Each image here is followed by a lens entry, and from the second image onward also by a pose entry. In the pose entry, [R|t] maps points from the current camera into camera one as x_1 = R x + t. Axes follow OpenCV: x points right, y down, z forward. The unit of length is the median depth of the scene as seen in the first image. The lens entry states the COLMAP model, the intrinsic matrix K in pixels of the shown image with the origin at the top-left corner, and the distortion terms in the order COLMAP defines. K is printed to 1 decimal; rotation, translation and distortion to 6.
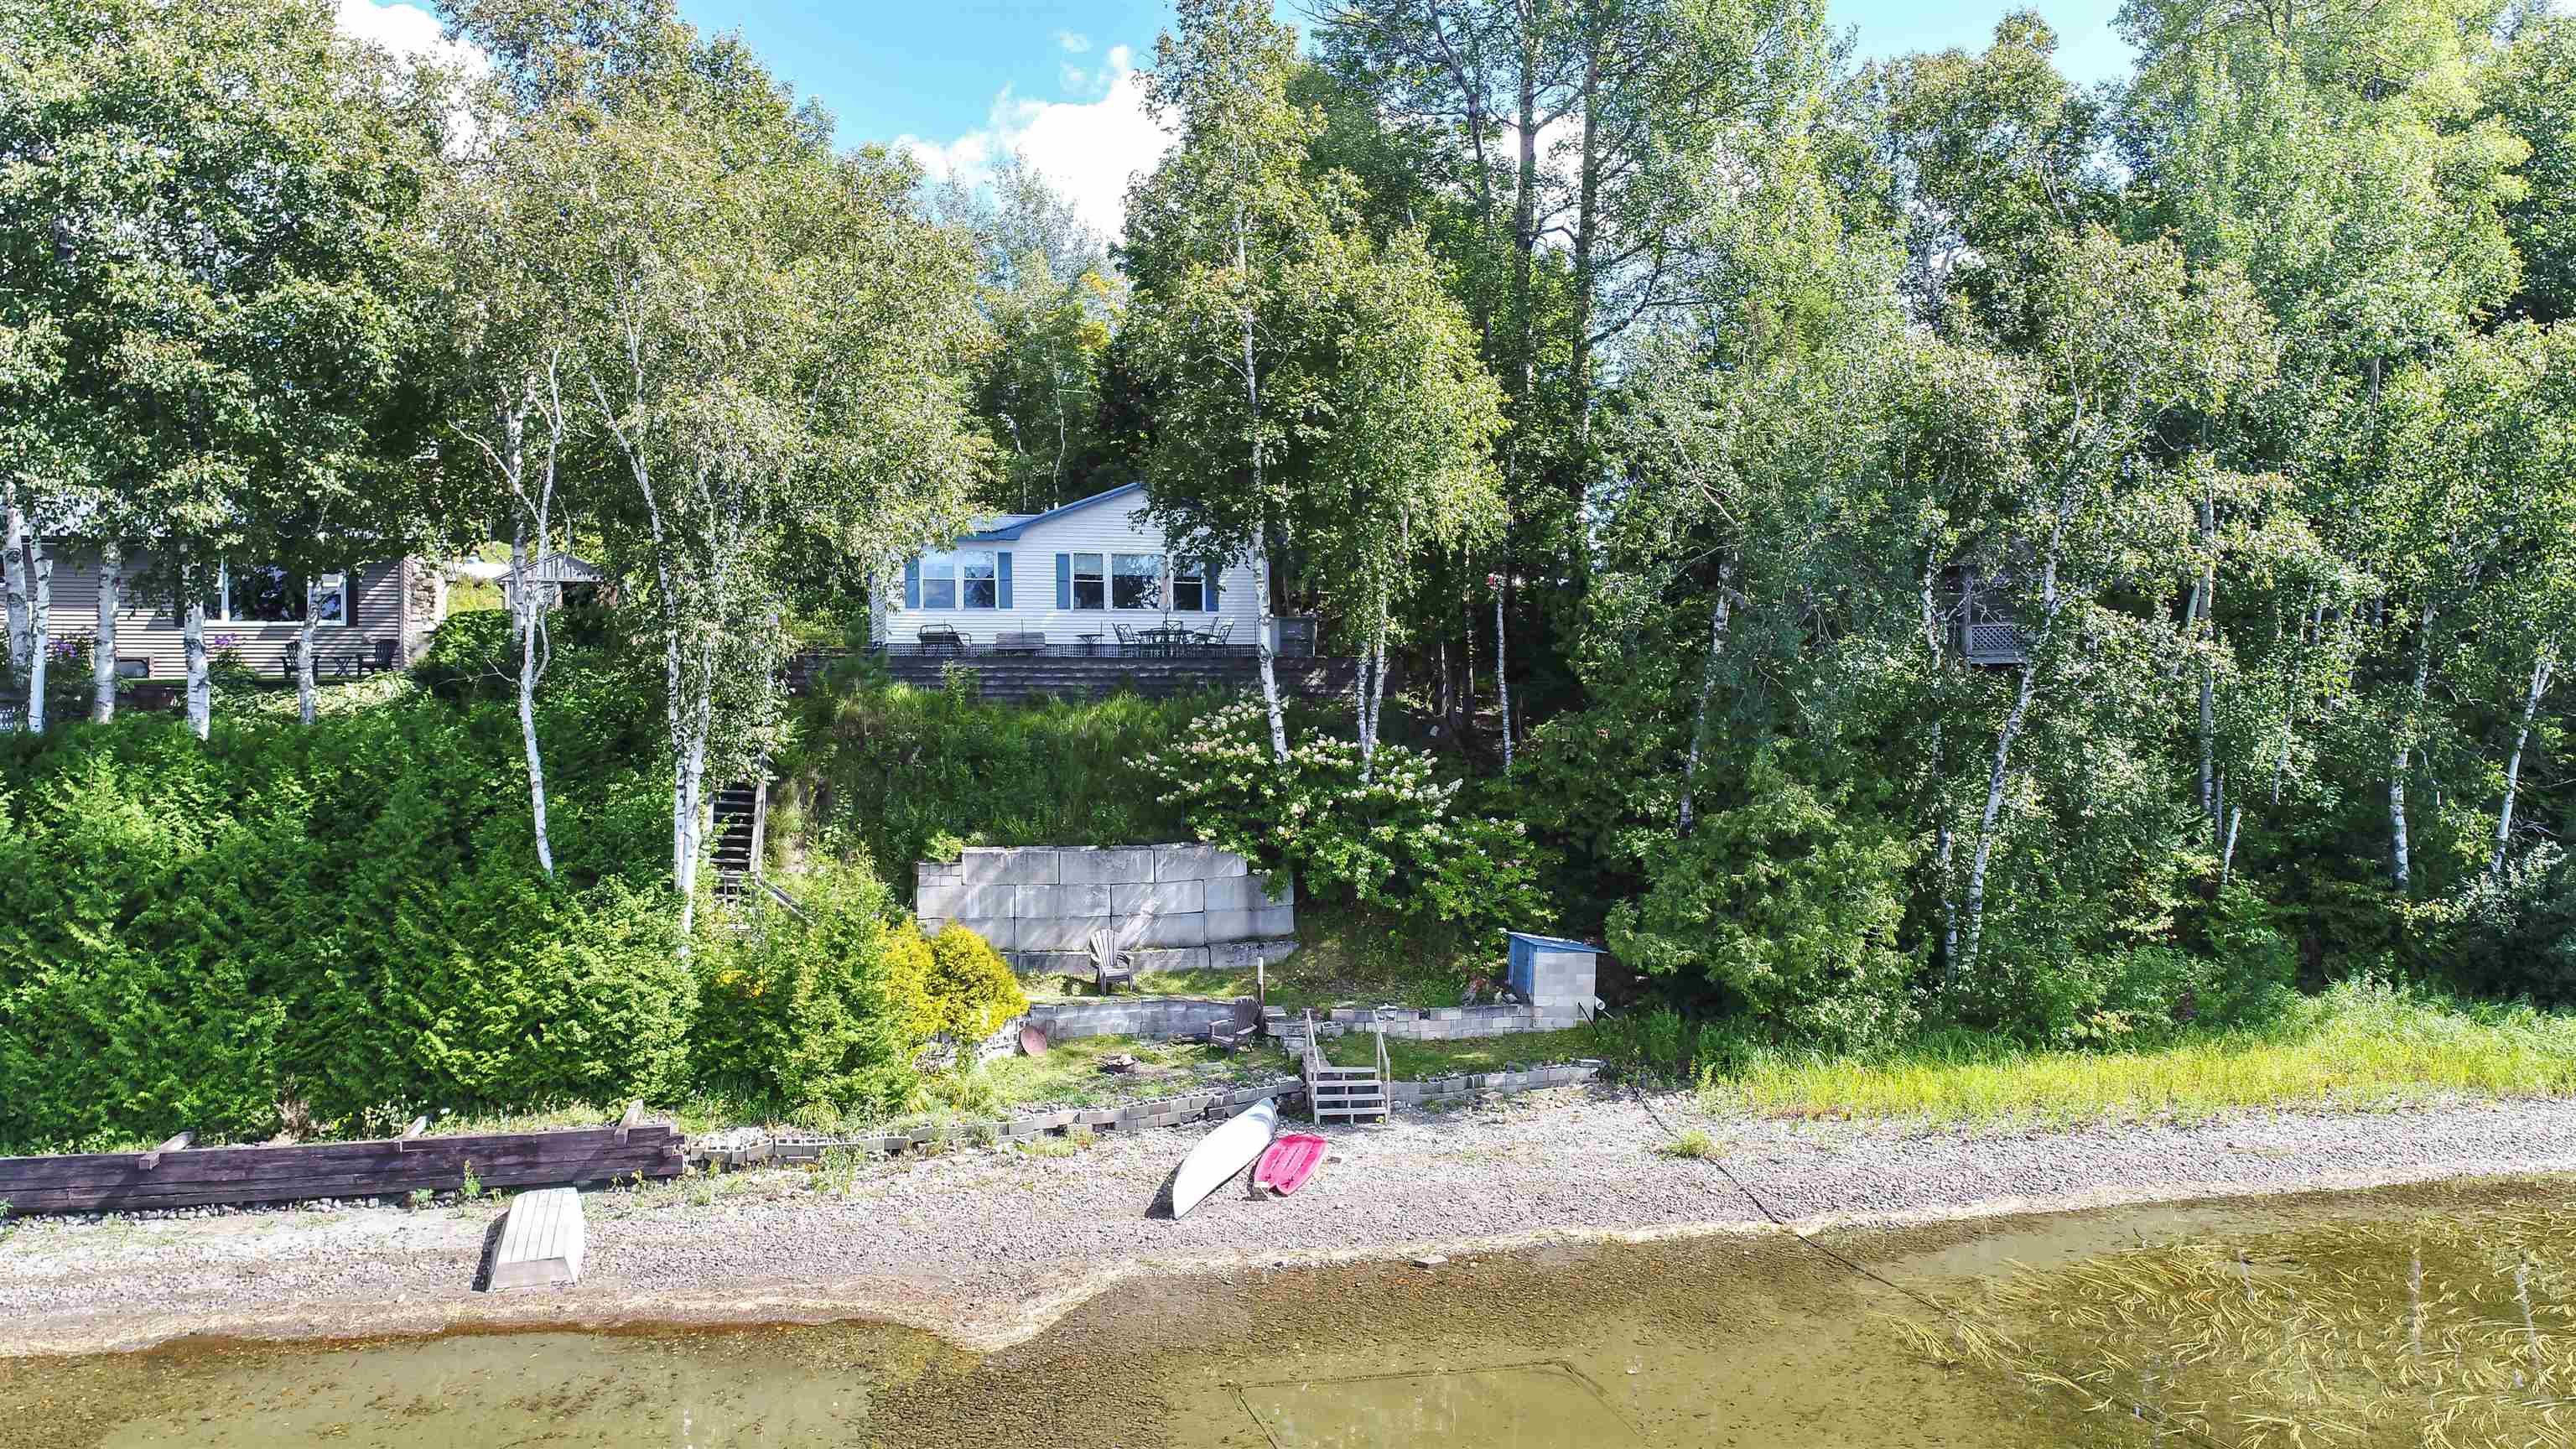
lens RADIAL K [[1759.5, 0, 1218.0], [0, 1759.5, 652.0], [0, 0, 1]] dist [-0.007269, 0.000036]
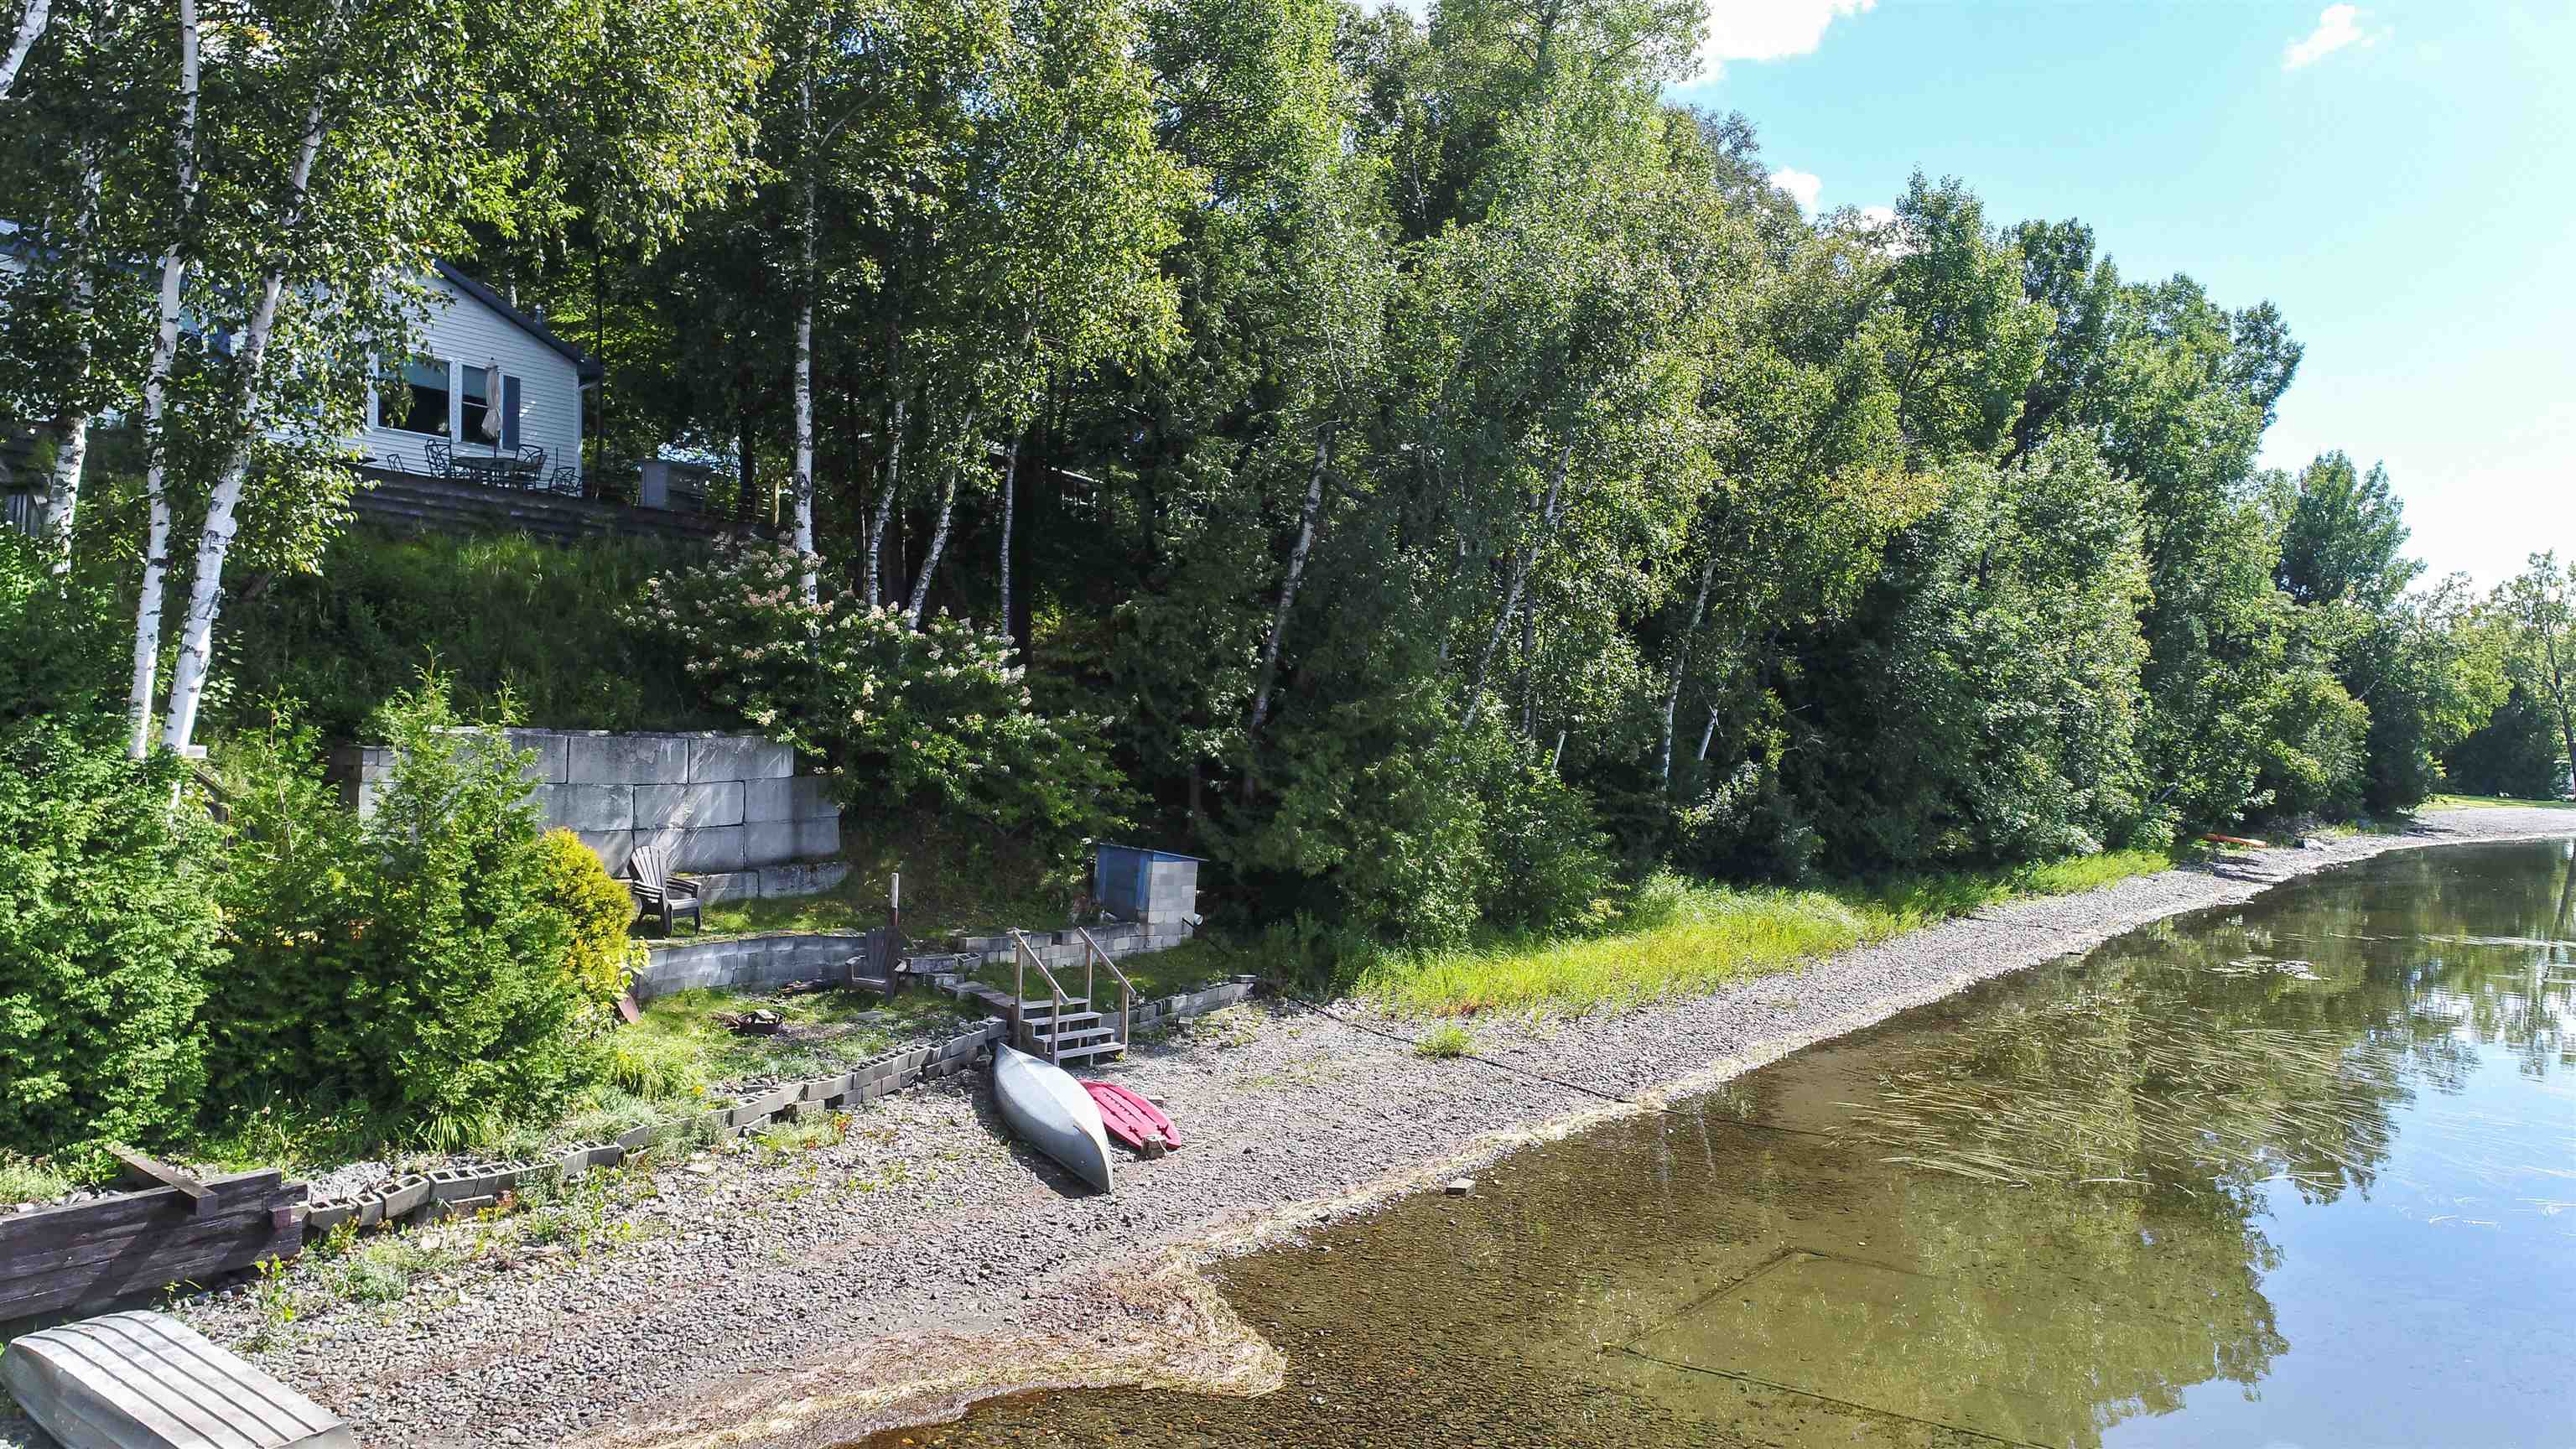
lens RADIAL K [[1759.5, 0, 1283.8], [0, 1759.5, 721.7], [0, 0, 1]] dist [-0.007269, 0.000036]
pose [[0.747183, 0.027859, 0.664035, -0.400872], [-0.052404, 0.998480, 0.017076, 0.097673], [-0.662550, -0.047557, 0.747507, 0.365930]]
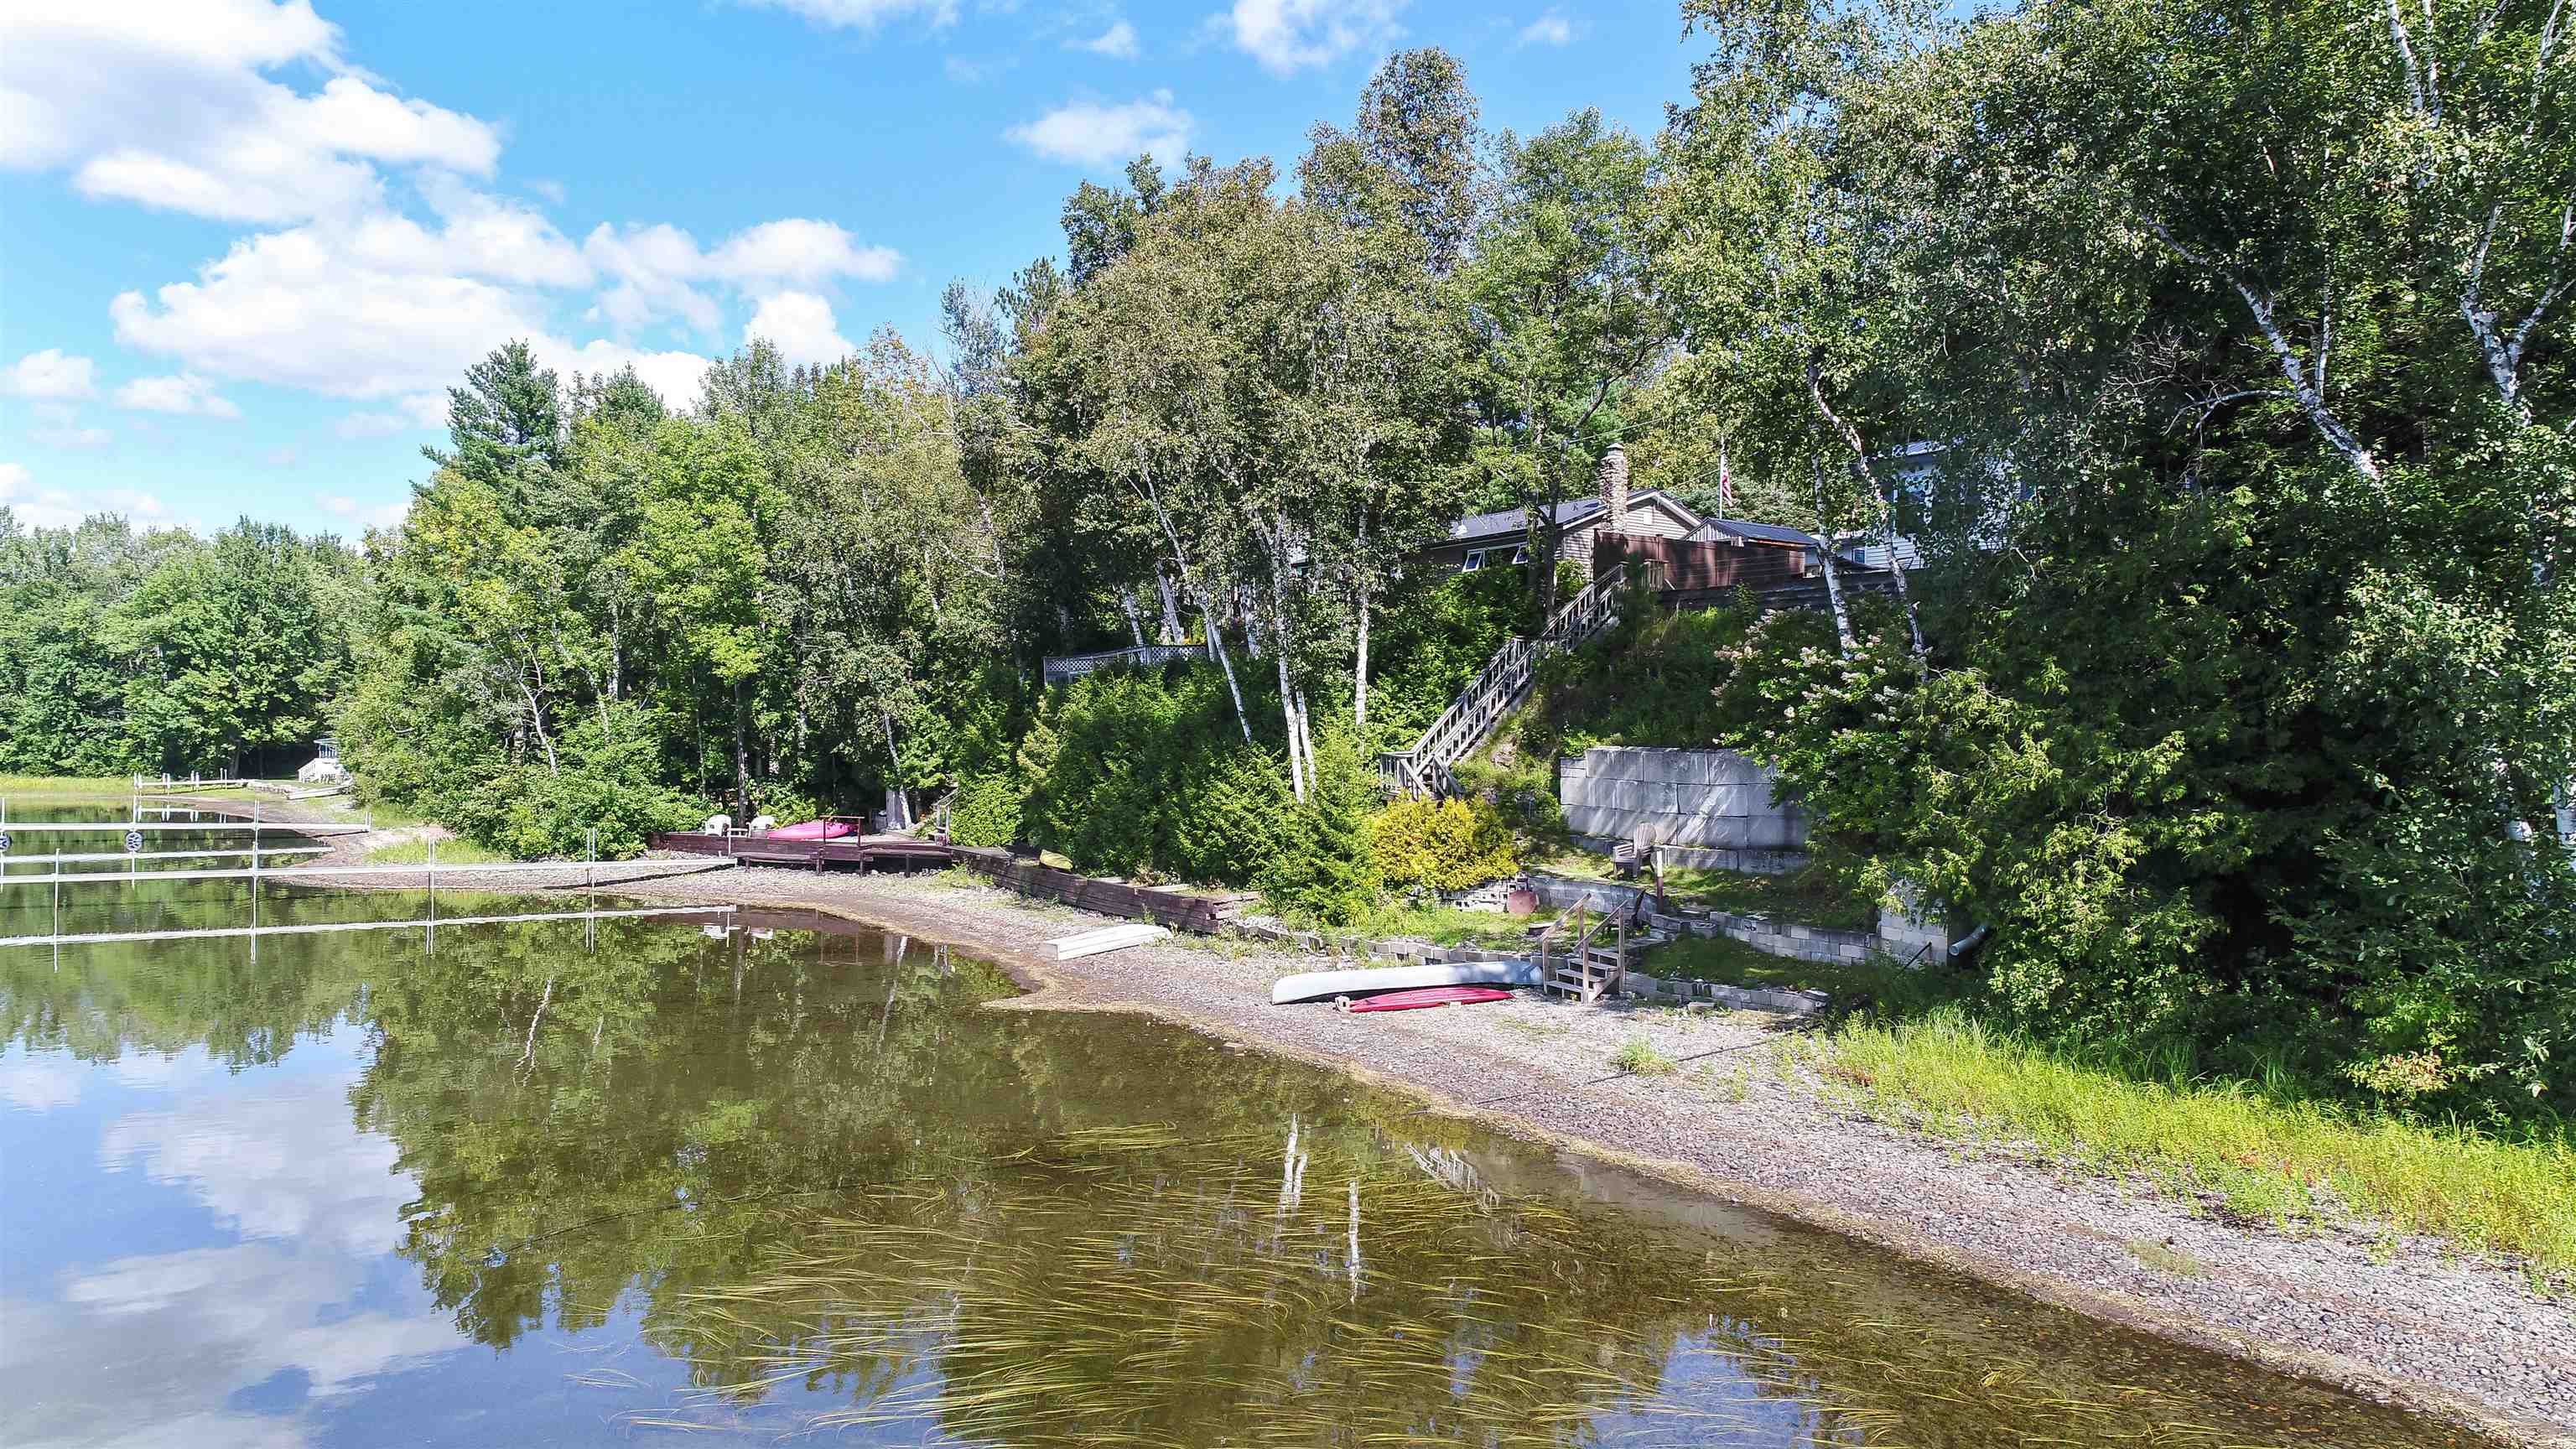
lens RADIAL K [[1759.5, 0, 1280.5], [0, 1759.5, 729.2], [0, 0, 1]] dist [-0.007269, 0.000036]
pose [[0.322962, 0.011359, -0.946344, 1.040643], [0.035845, 0.999064, 0.024225, 0.077975], [0.945733, -0.041746, 0.322253, 0.518830]]
